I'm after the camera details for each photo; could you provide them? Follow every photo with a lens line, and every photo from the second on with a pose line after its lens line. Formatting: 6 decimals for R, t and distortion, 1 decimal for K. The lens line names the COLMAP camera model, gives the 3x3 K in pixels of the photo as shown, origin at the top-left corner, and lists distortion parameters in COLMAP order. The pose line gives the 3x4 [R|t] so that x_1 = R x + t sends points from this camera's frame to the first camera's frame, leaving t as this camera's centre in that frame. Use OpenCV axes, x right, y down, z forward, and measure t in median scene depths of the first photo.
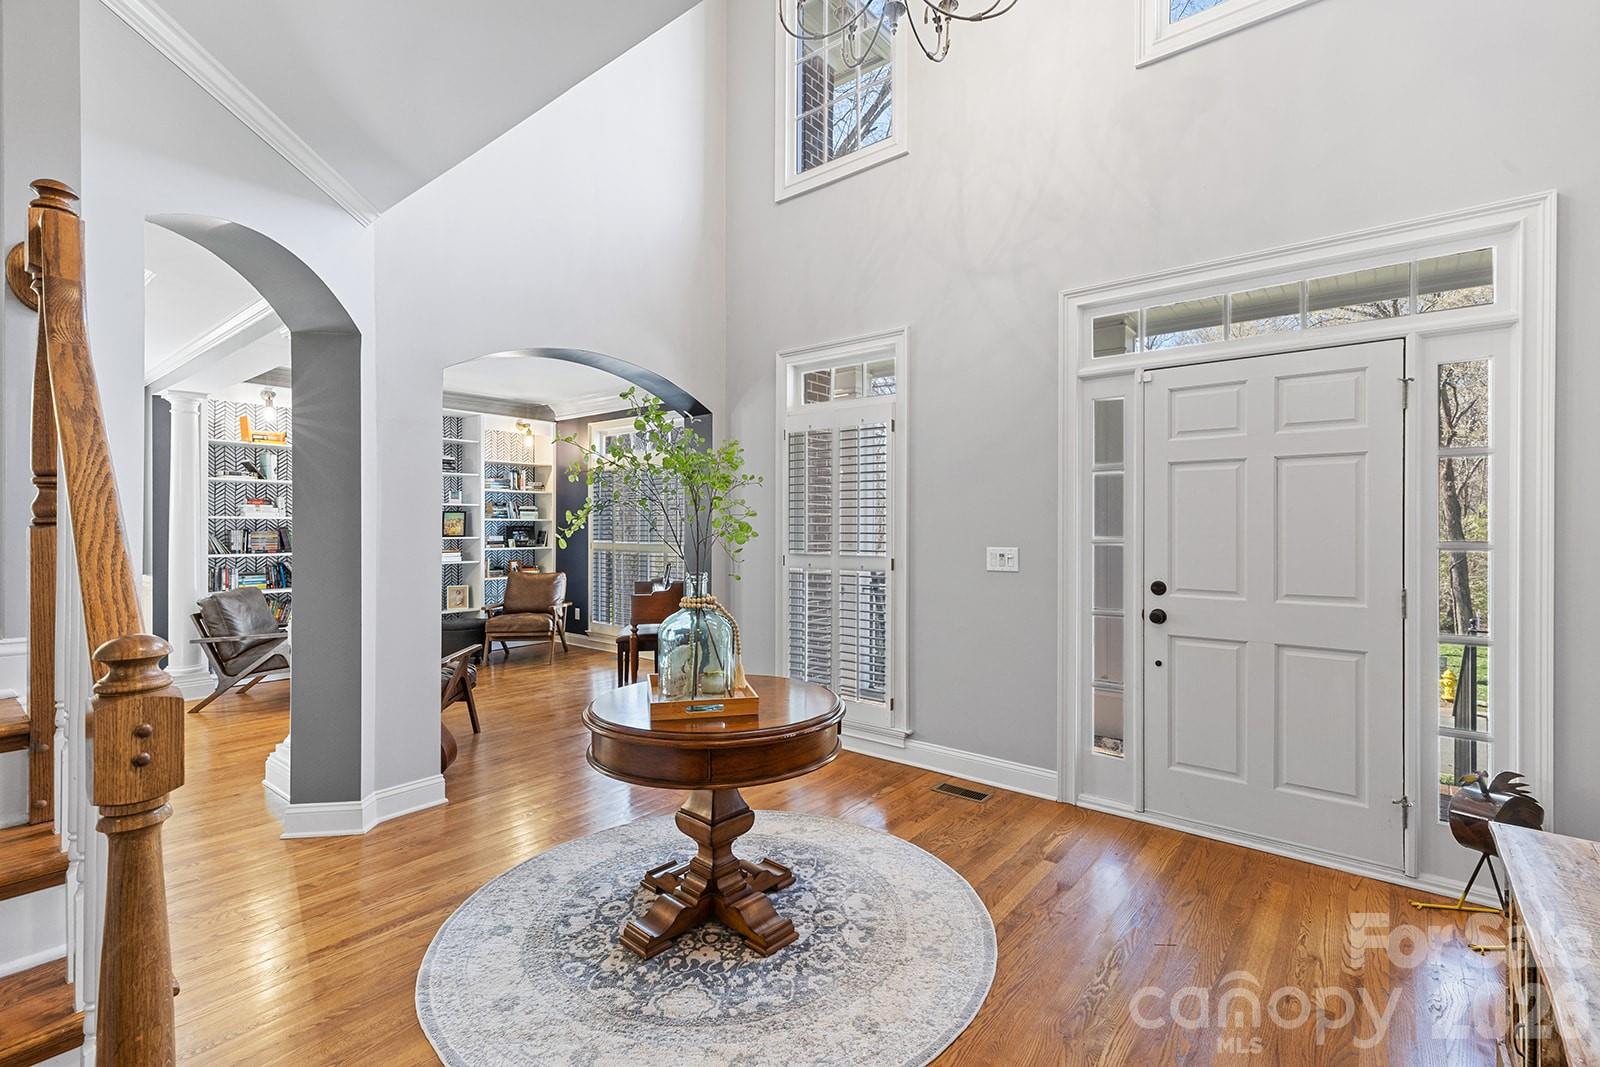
lens RADIAL K [[721.8, 0, 797.7], [0, 721.8, 524.6], [0, 0, 1]] dist [0.003880, -0.001989]
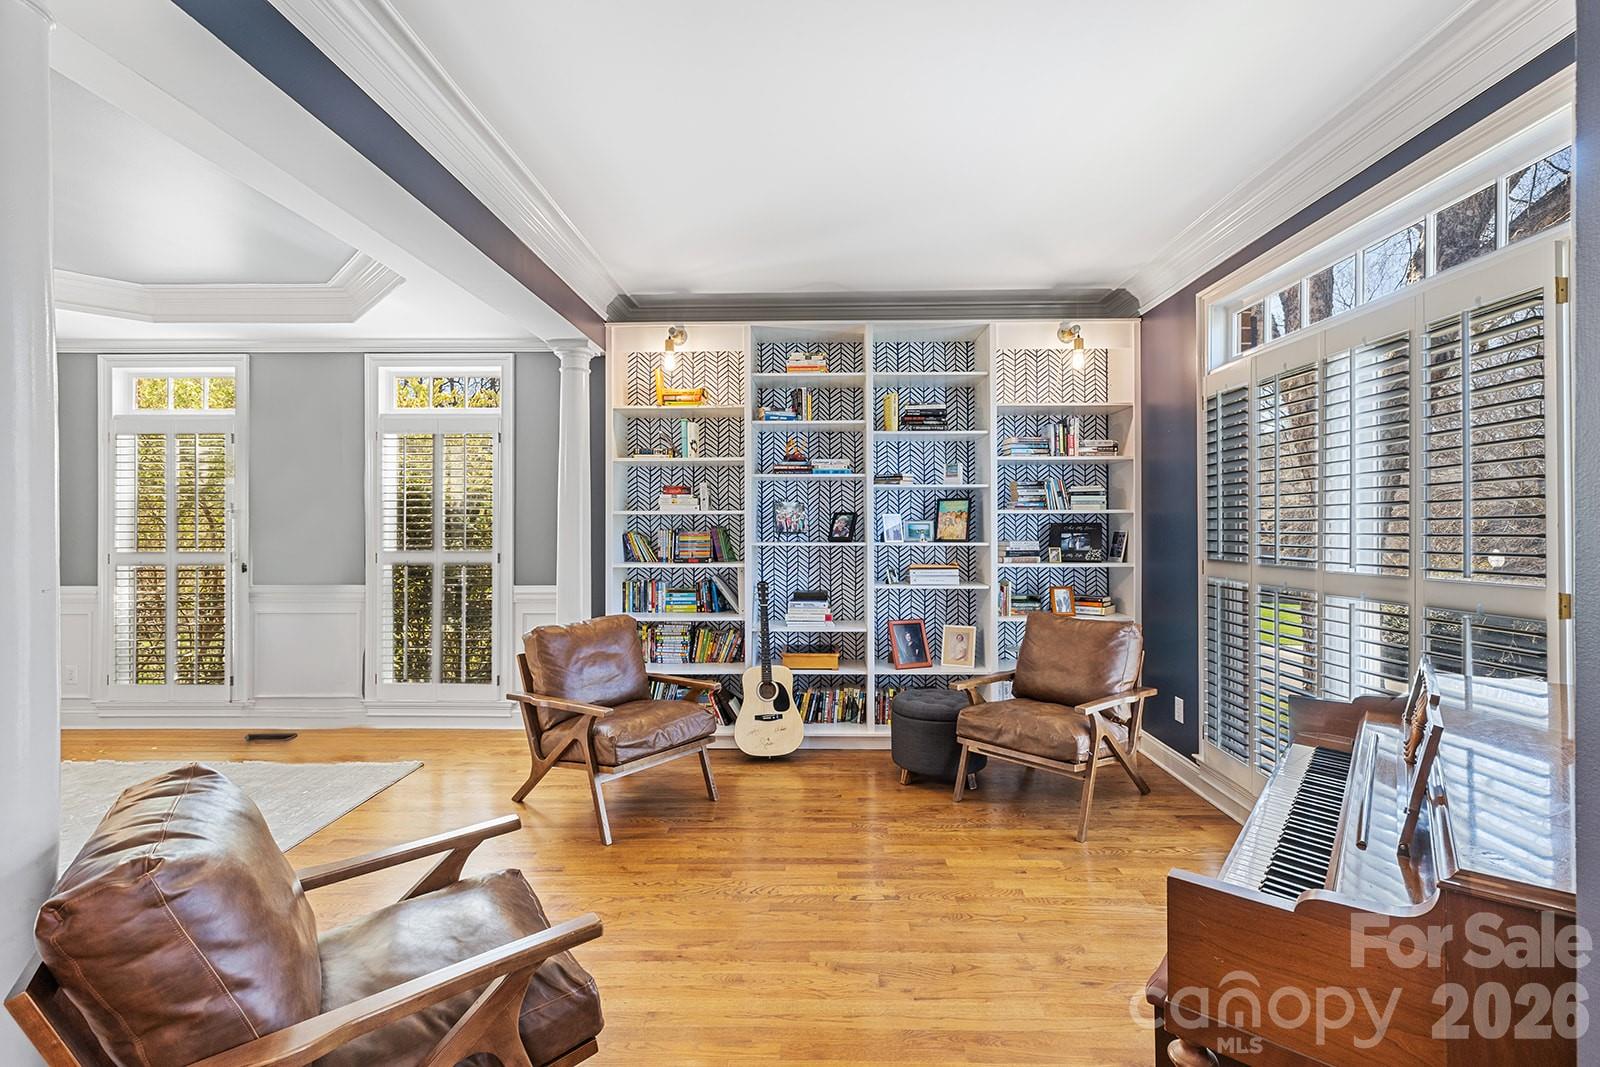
lens RADIAL K [[721.8, 0, 811.7], [0, 721.8, 520.6], [0, 0, 1]] dist [0.003880, -0.001989]
pose [[0.625628, -0.005748, -0.780101, -0.092659], [0.004405, 0.999983, -0.003835, 0.001290], [0.780109, -0.001037, 0.625642, 0.548907]]
